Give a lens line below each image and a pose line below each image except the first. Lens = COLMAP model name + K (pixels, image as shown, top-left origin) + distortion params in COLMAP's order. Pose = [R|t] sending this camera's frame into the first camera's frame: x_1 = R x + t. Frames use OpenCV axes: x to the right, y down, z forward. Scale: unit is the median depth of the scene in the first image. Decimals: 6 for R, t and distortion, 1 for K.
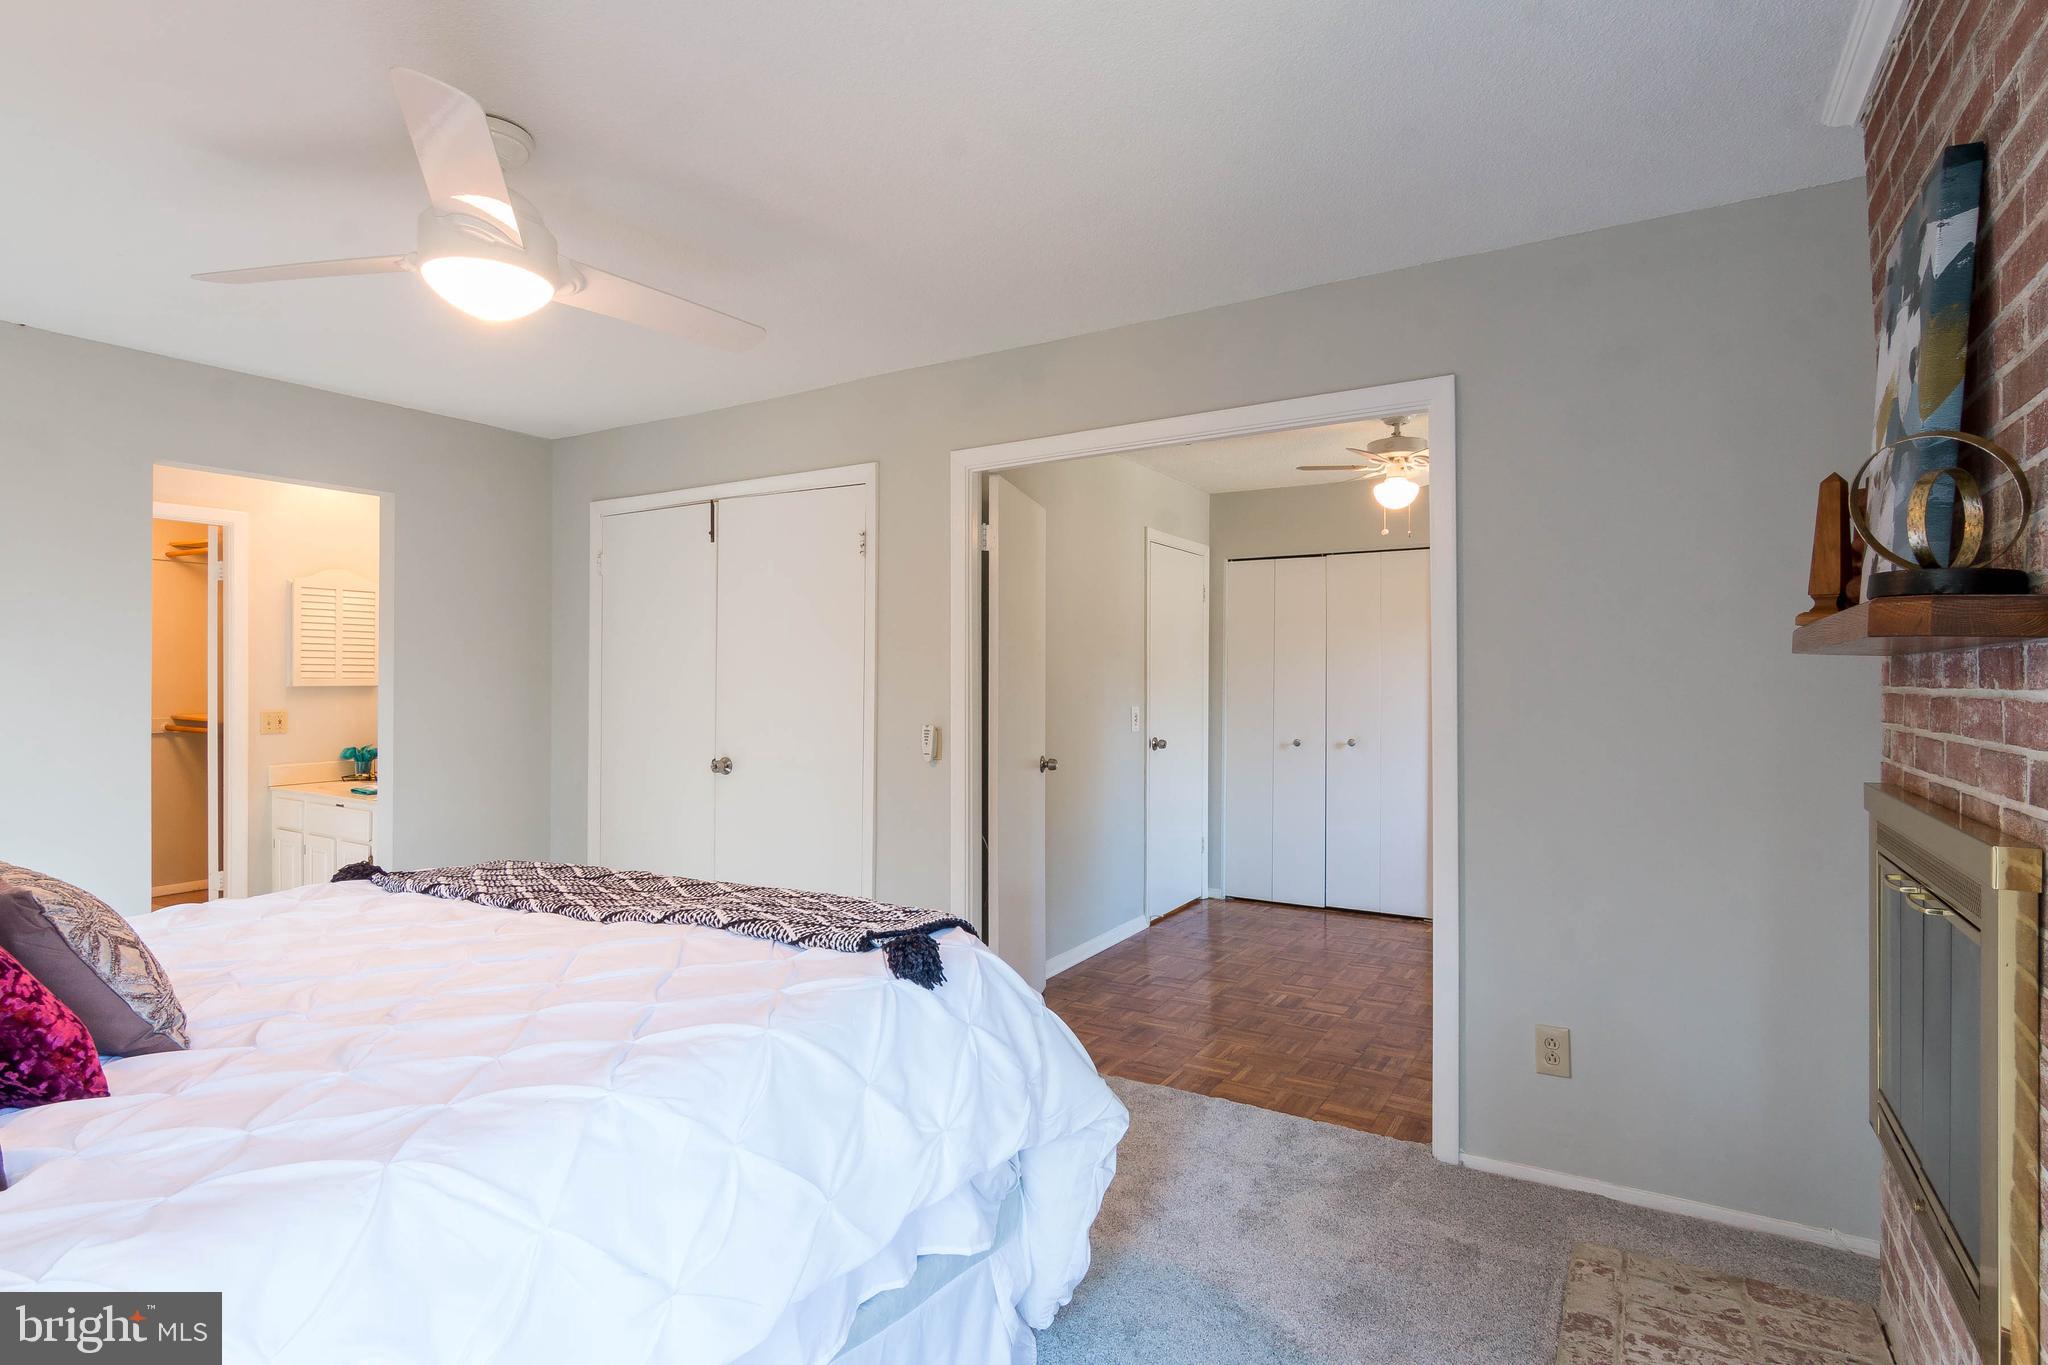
lens RADIAL K [[1035.2, 0, 1031.4], [0, 1035.2, 682.3], [0, 0, 1]] dist [0.002735, 0.000437]
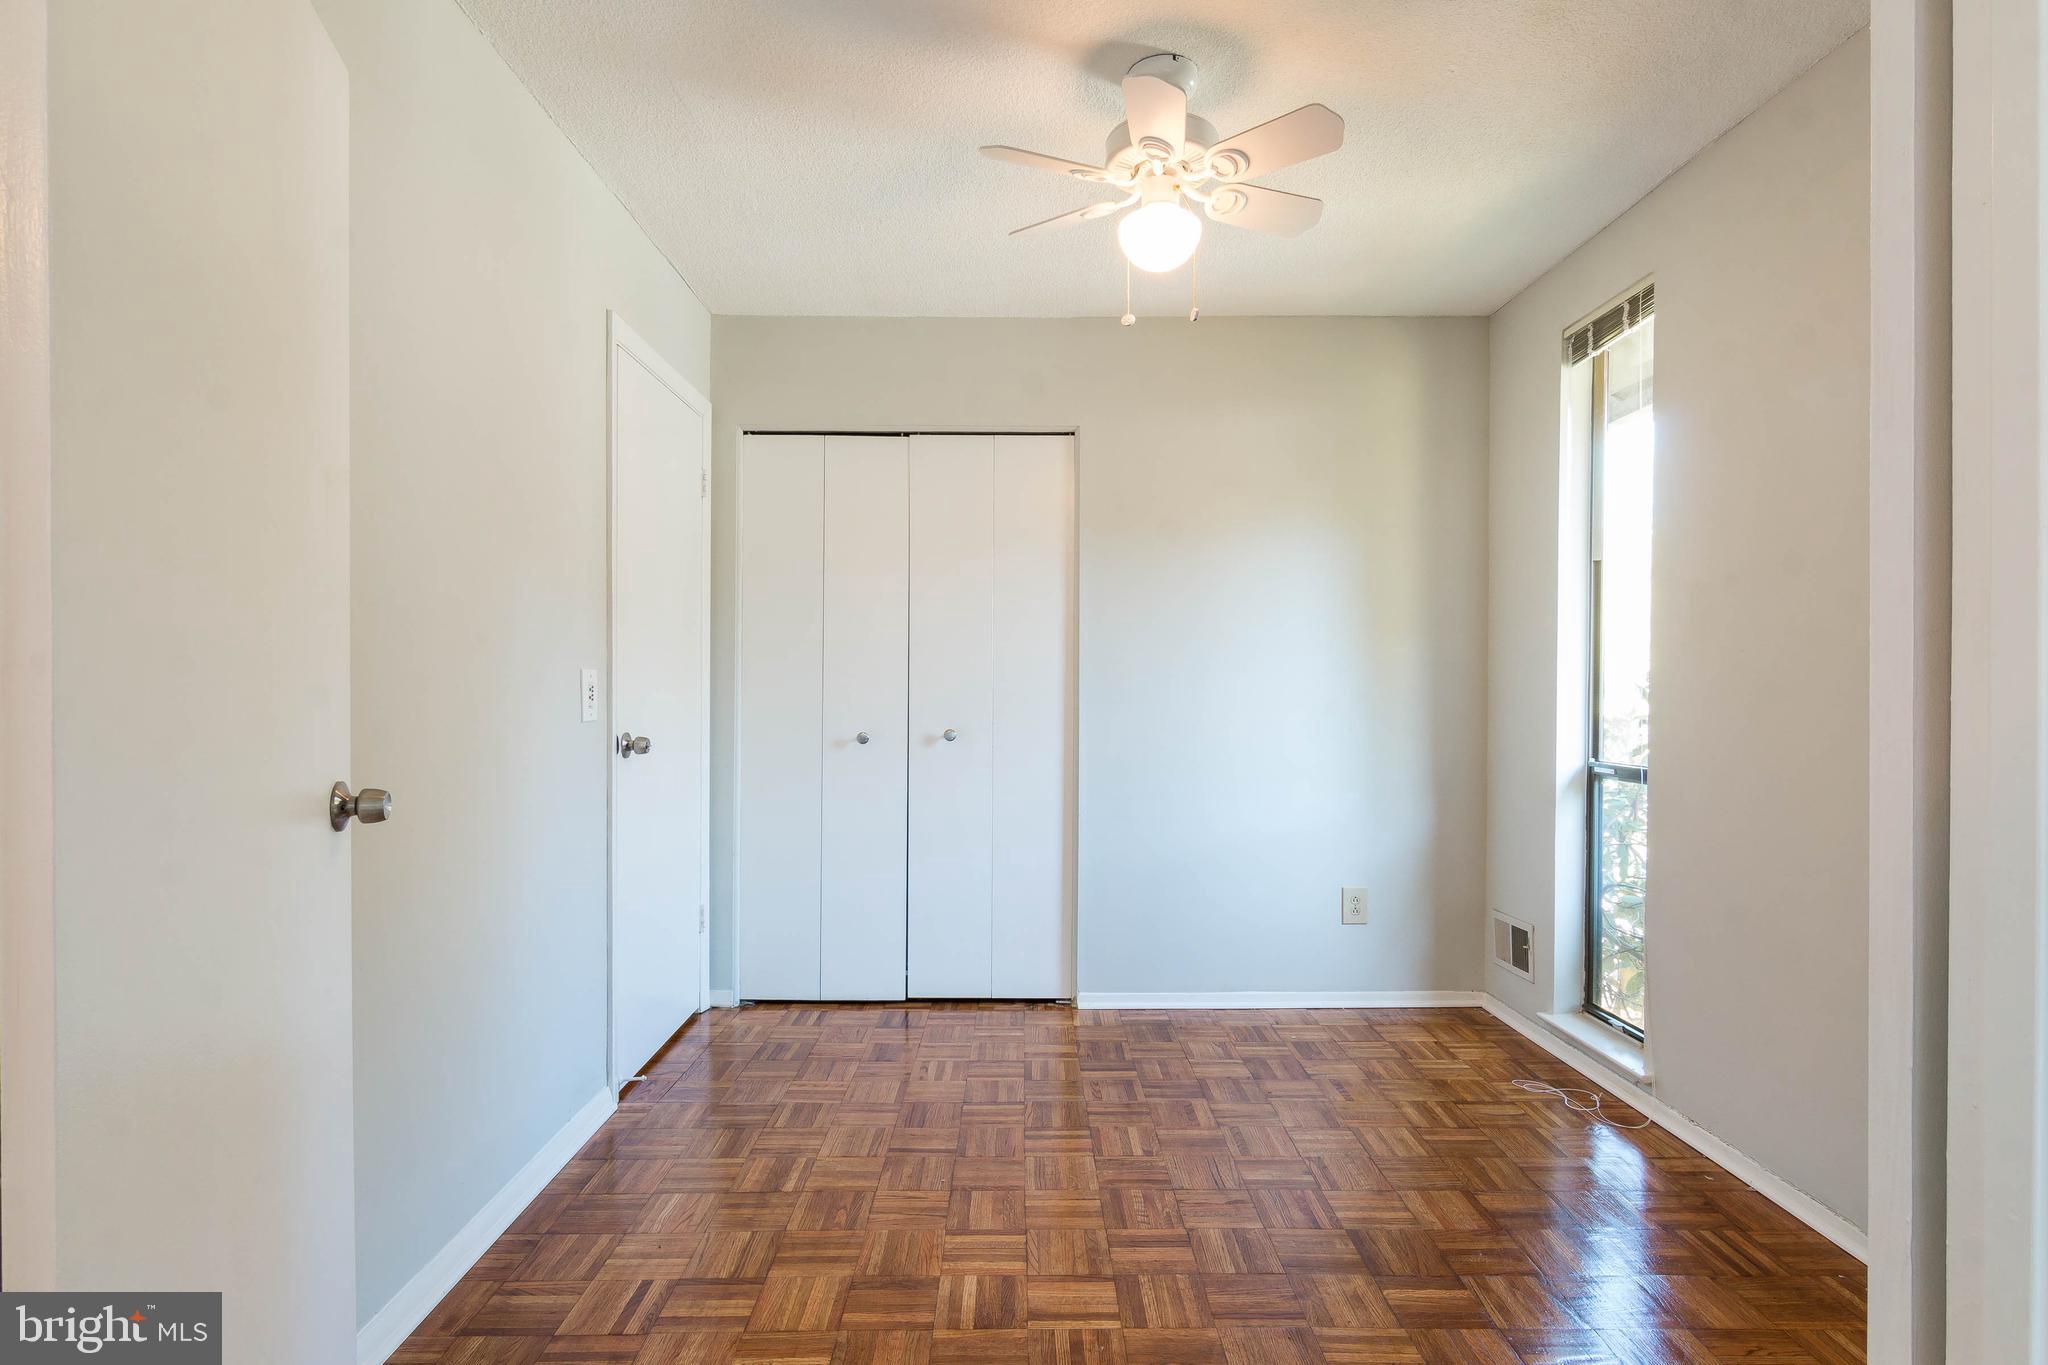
lens RADIAL K [[1035.2, 0, 1020.5], [0, 1035.2, 695.2], [0, 0, 1]] dist [0.002735, 0.000437]
pose [[0.854153, -0.004193, 0.520005, 0.022357], [0.001252, 0.999981, 0.006007, 0.036895], [-0.520021, -0.004480, 0.854142, 0.535385]]
